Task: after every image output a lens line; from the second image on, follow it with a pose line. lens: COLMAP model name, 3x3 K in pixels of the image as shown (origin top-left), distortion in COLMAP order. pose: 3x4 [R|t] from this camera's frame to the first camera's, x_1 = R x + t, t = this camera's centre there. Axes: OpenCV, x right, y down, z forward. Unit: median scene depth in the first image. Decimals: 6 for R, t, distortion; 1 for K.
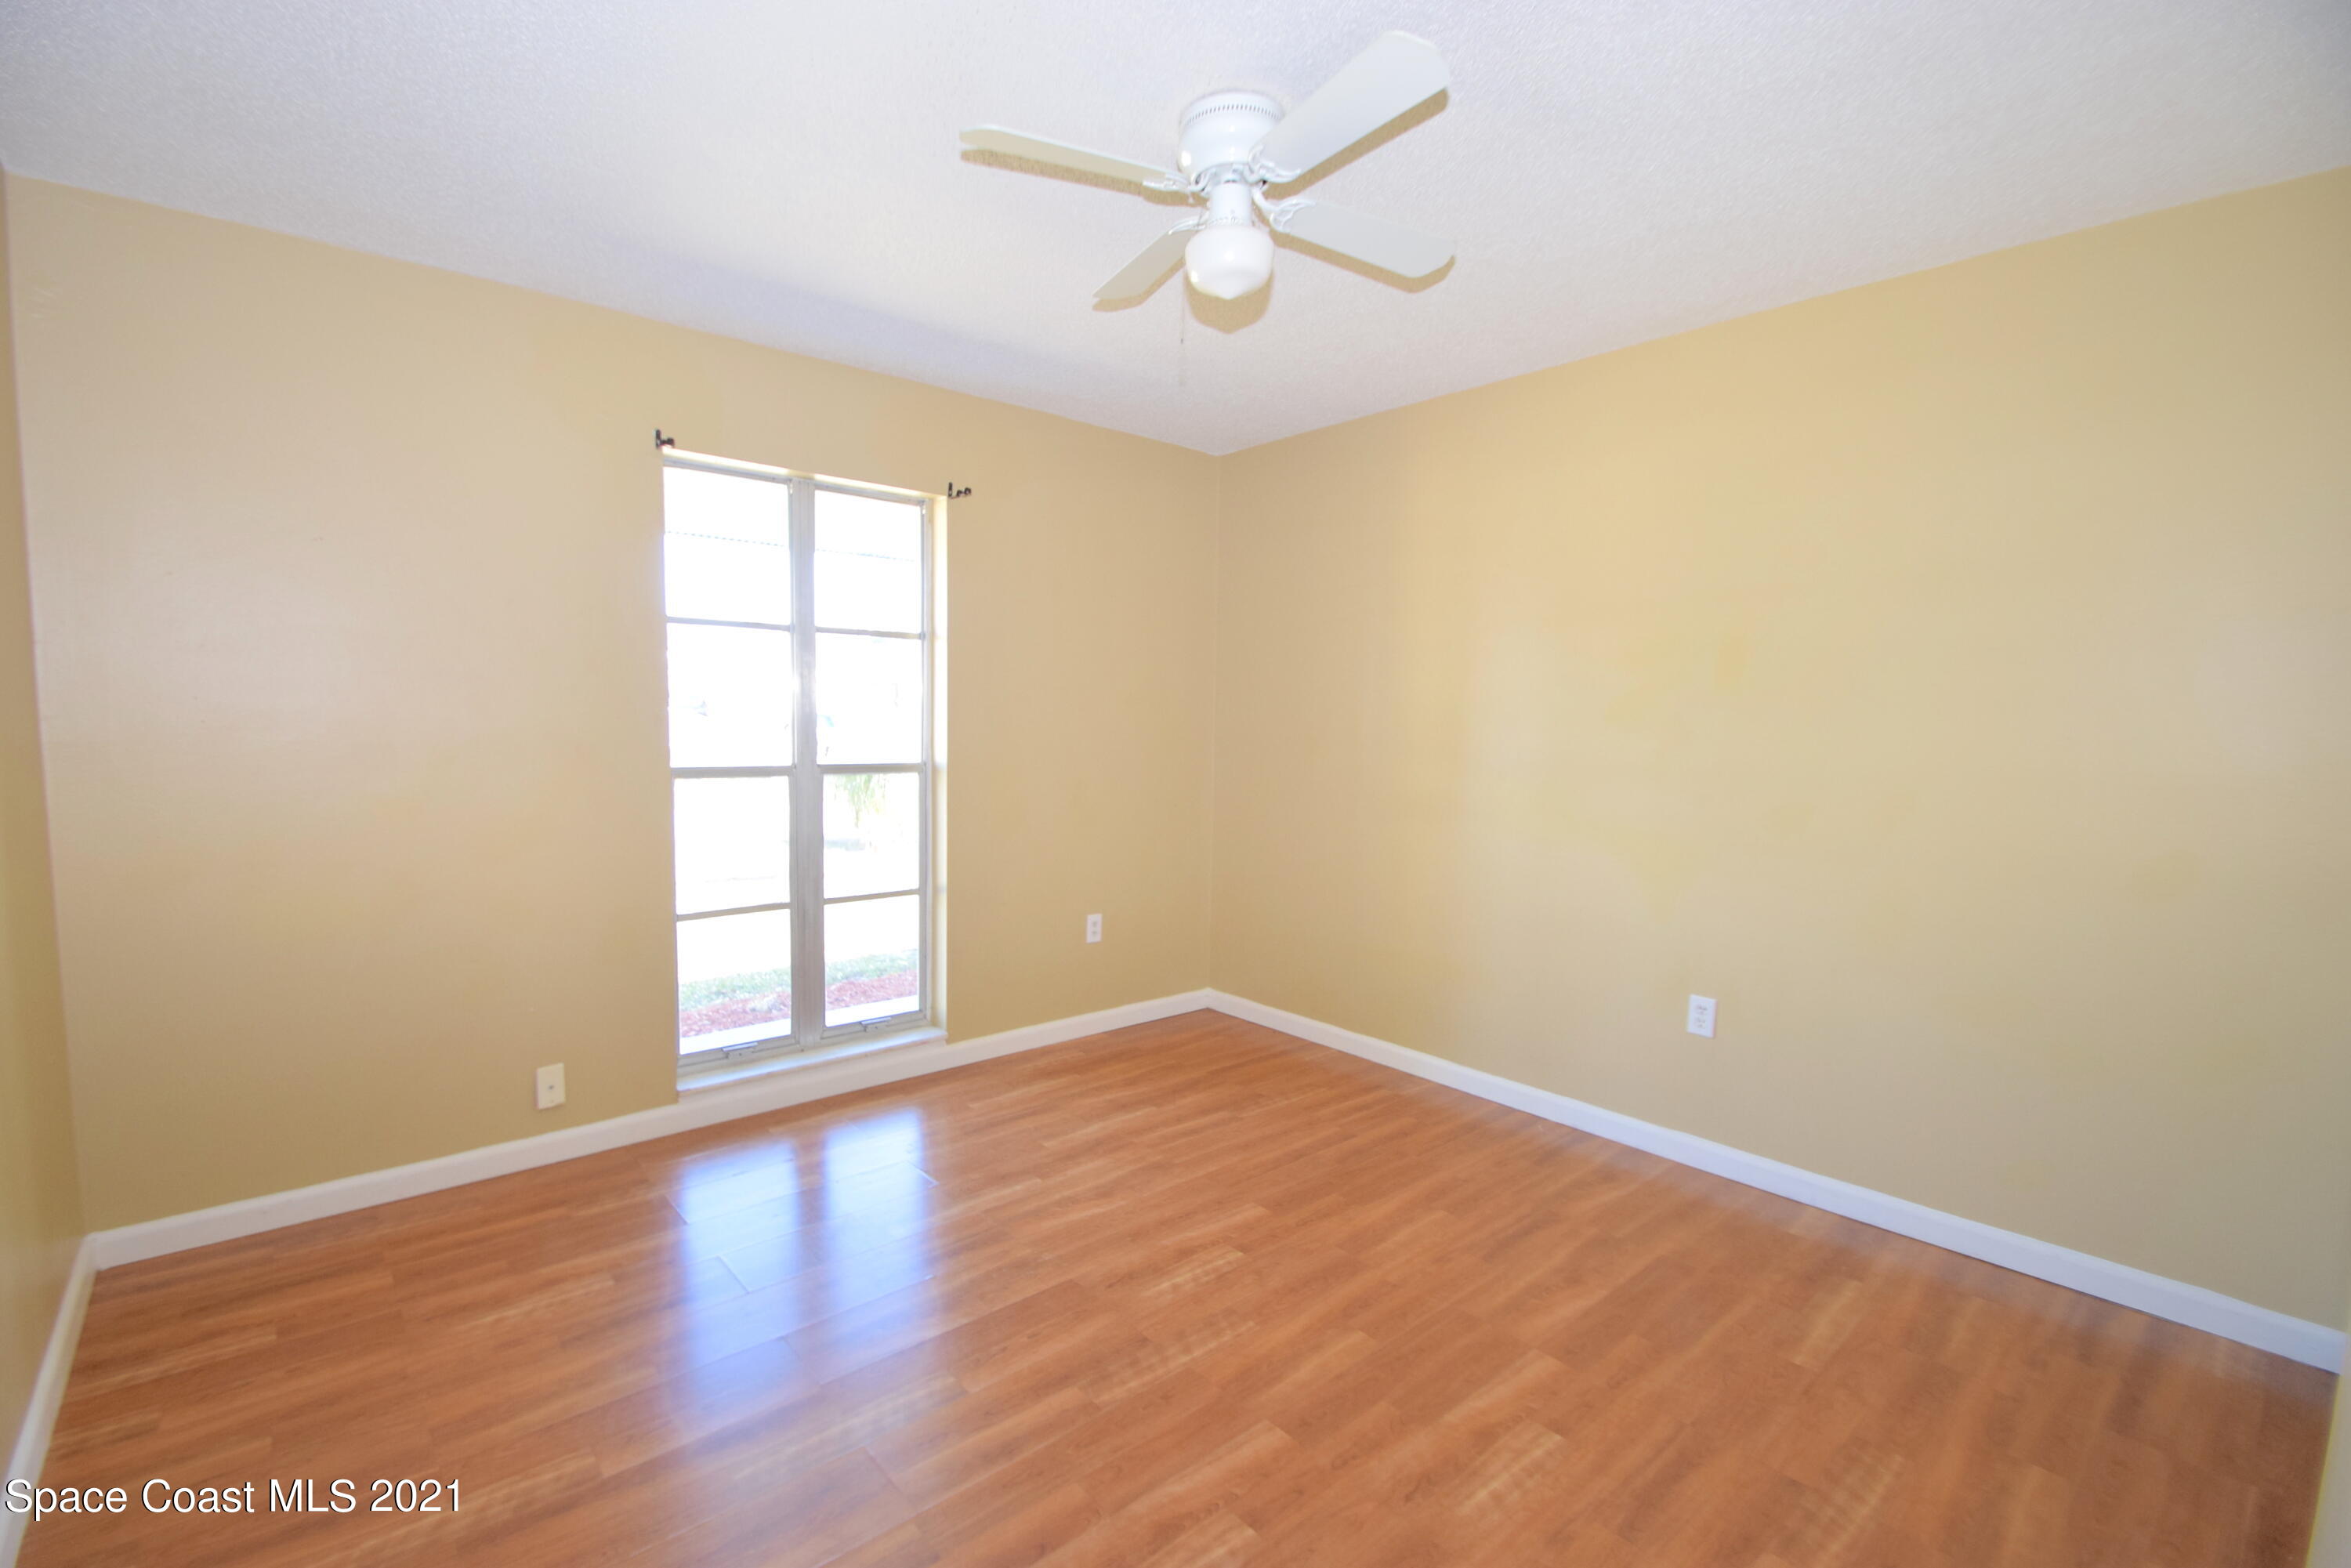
lens RADIAL K [[1028.1, 0, 1133.4], [0, 1028.1, 807.3], [0, 0, 1]] dist [0.010961, -0.015188]
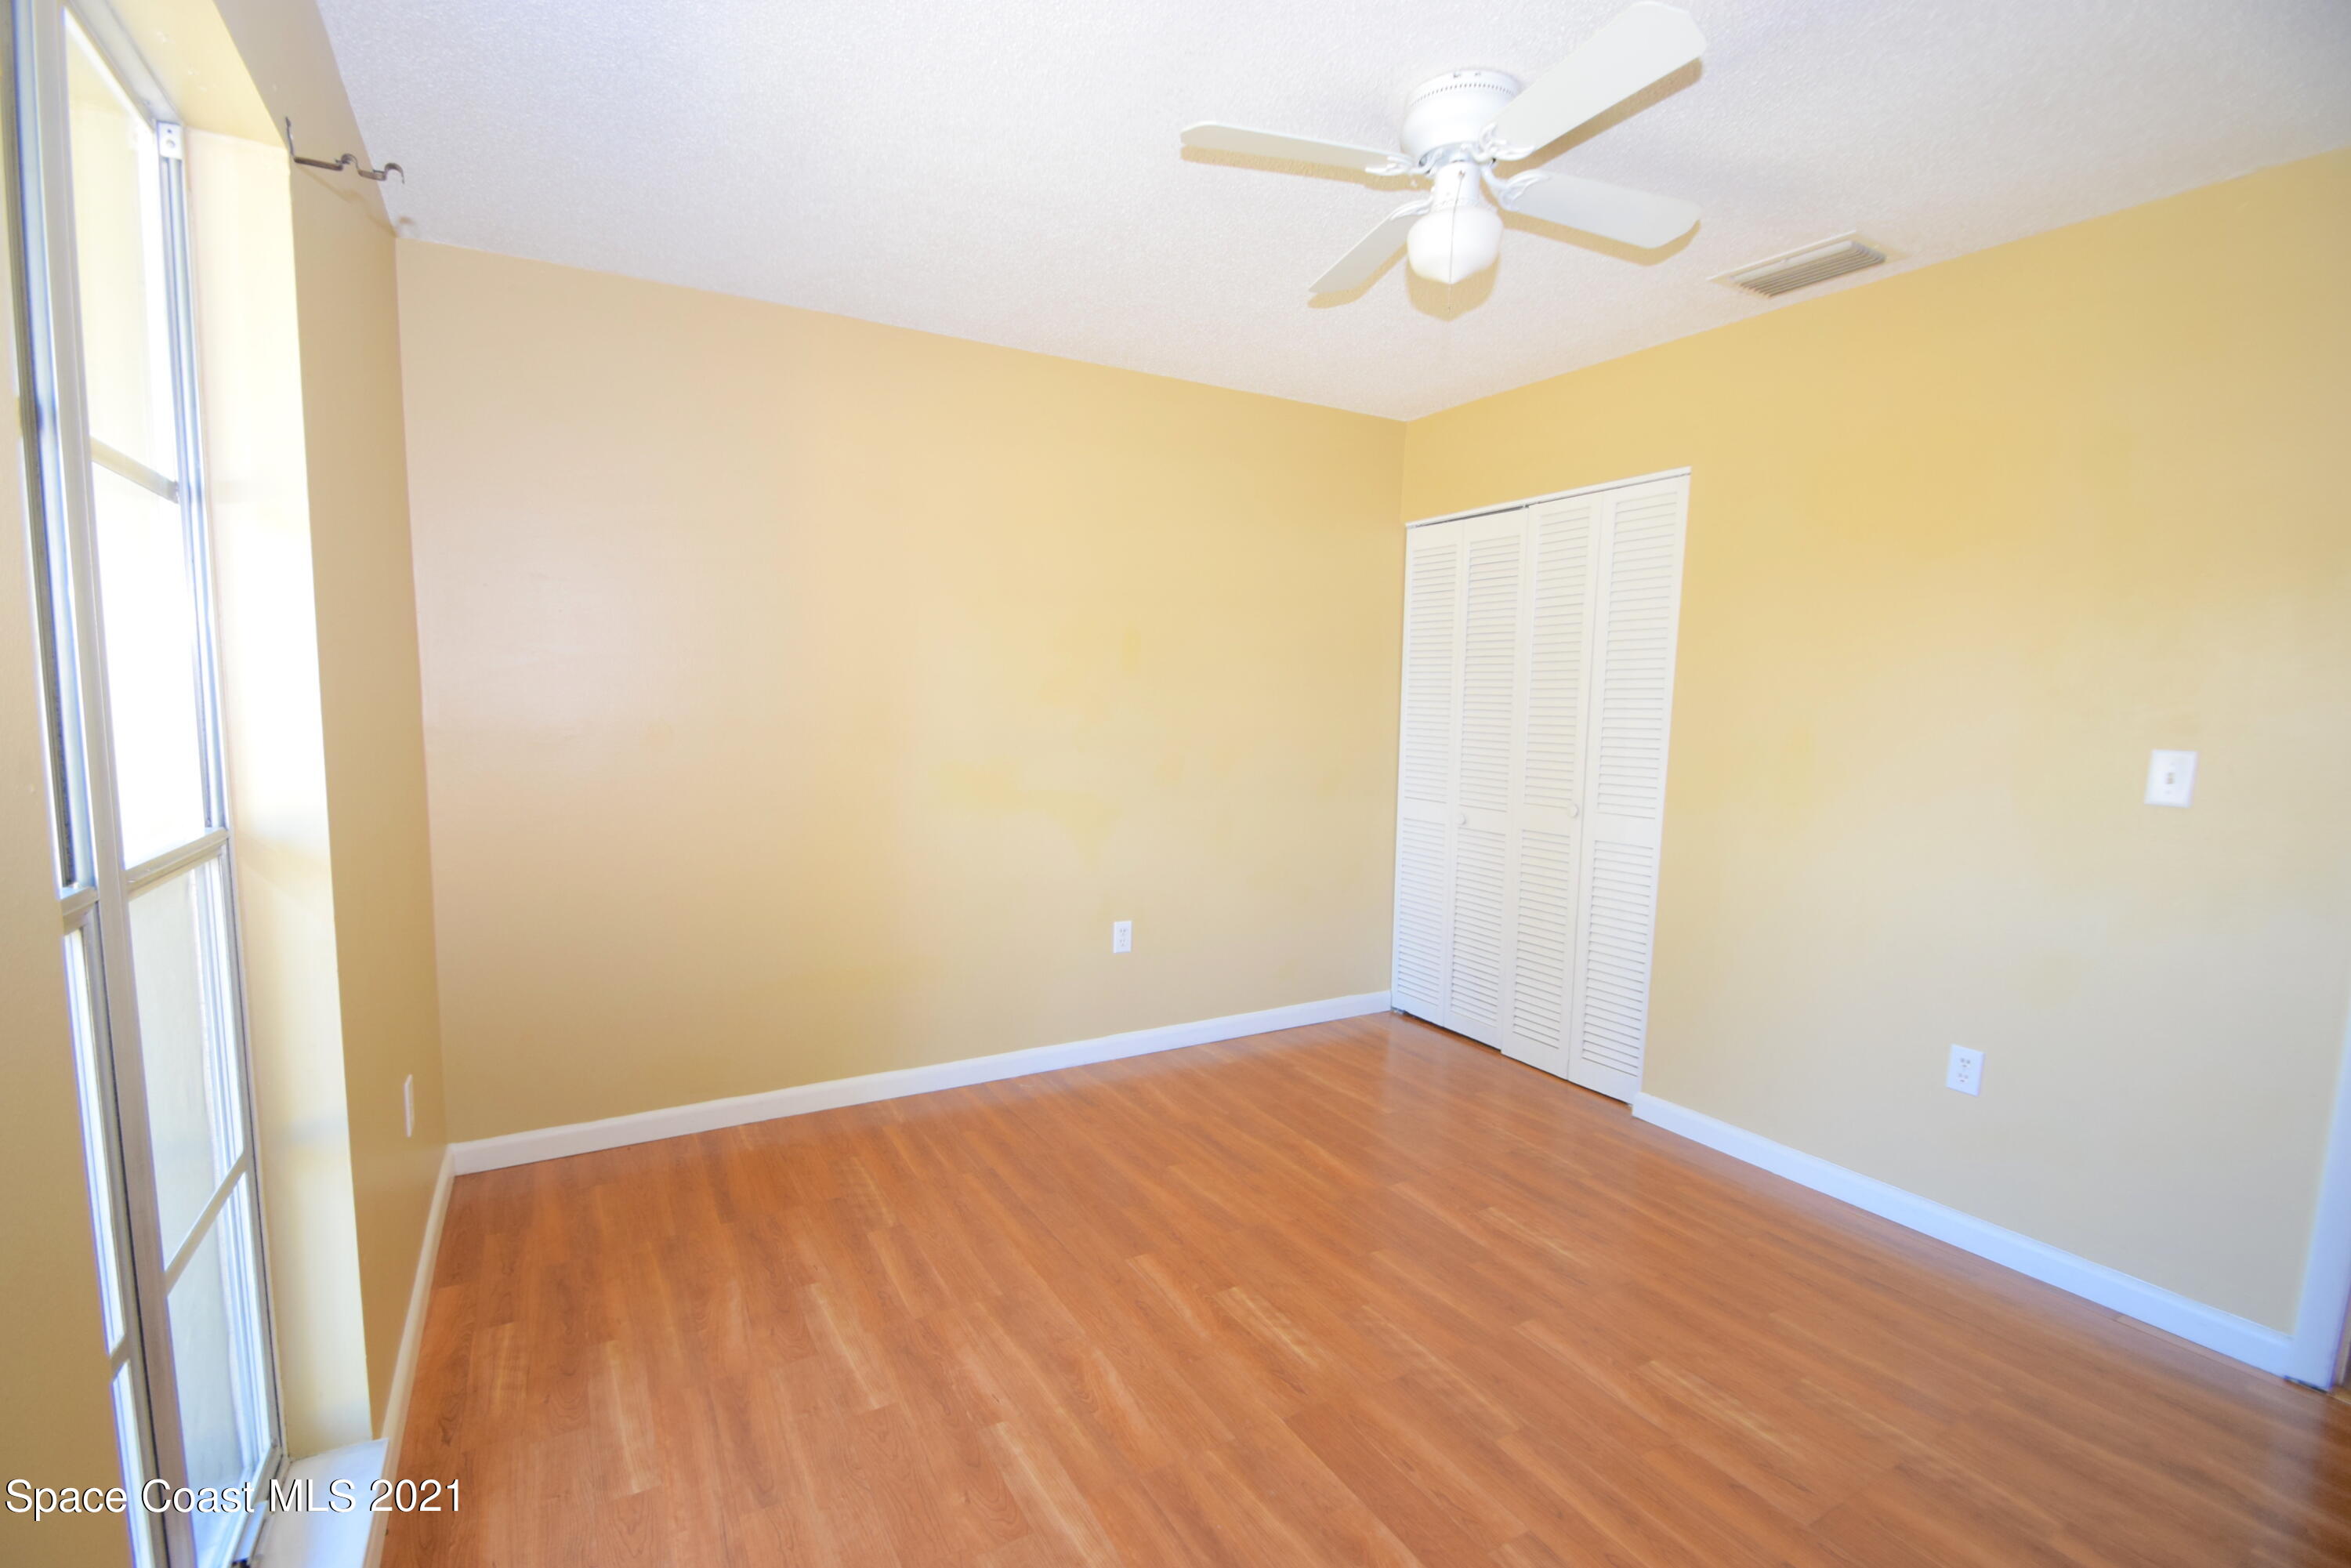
lens RADIAL K [[1018.5, 0, 1177.9], [0, 1018.5, 822.8], [0, 0, 1]] dist [-0.003087, -0.000199]
pose [[0.176612, -0.131535, 0.975452, -0.734900], [0.071898, 0.990107, 0.120493, -0.085443], [-0.981651, 0.048853, 0.184322, 0.875745]]
